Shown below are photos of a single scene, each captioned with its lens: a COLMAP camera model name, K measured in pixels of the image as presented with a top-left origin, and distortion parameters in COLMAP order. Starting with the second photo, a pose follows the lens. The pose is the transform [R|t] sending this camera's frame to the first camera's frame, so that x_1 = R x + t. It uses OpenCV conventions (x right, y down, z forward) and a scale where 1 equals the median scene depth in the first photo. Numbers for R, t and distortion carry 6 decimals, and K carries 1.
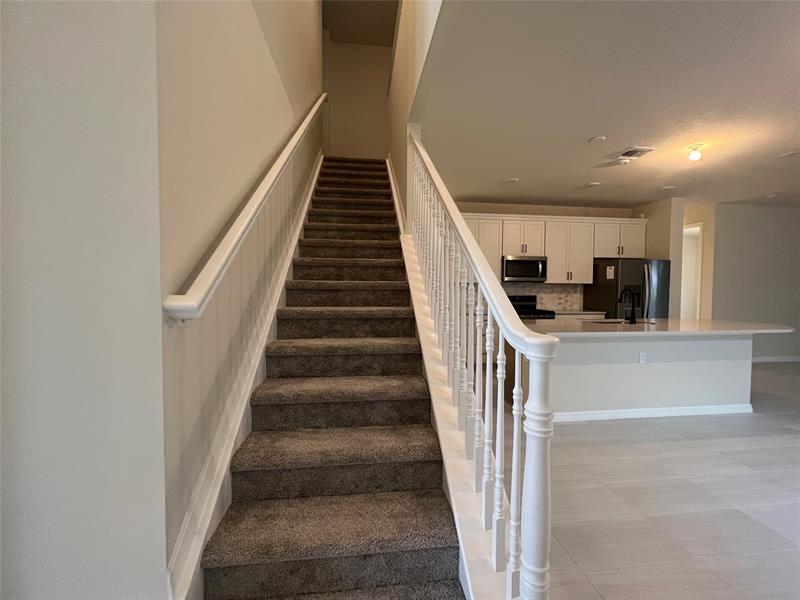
lens RADIAL K [[321.4, 0, 398.1], [0, 321.4, 297.7], [0, 0, 1]] dist [-0.001531, 0.000025]
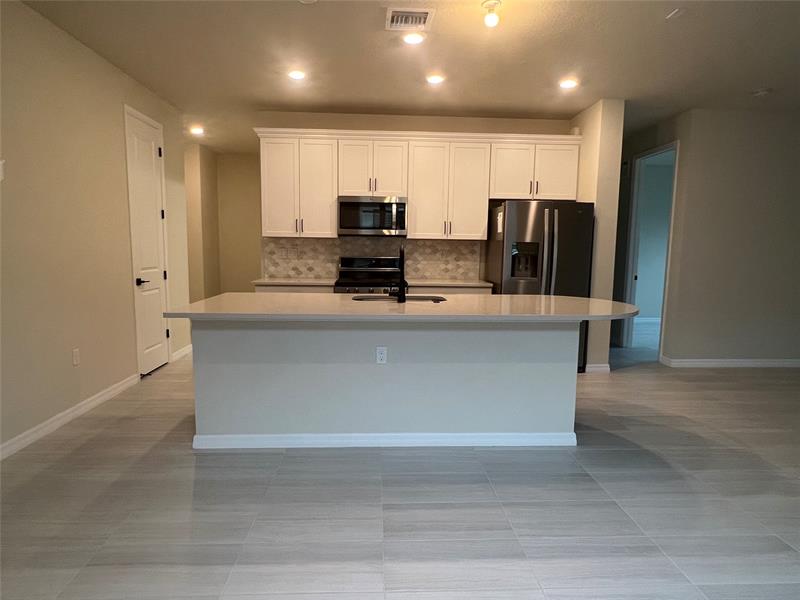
lens RADIAL K [[463.3, 0, 397.5], [0, 463.3, 298.3], [0, 0, 1]] dist [0.000402, -0.003274]
pose [[0.997312, 0.015576, -0.071600, 0.516825], [-0.009872, 0.996799, 0.079341, 0.001108], [0.072606, -0.078421, 0.994273, 0.060405]]
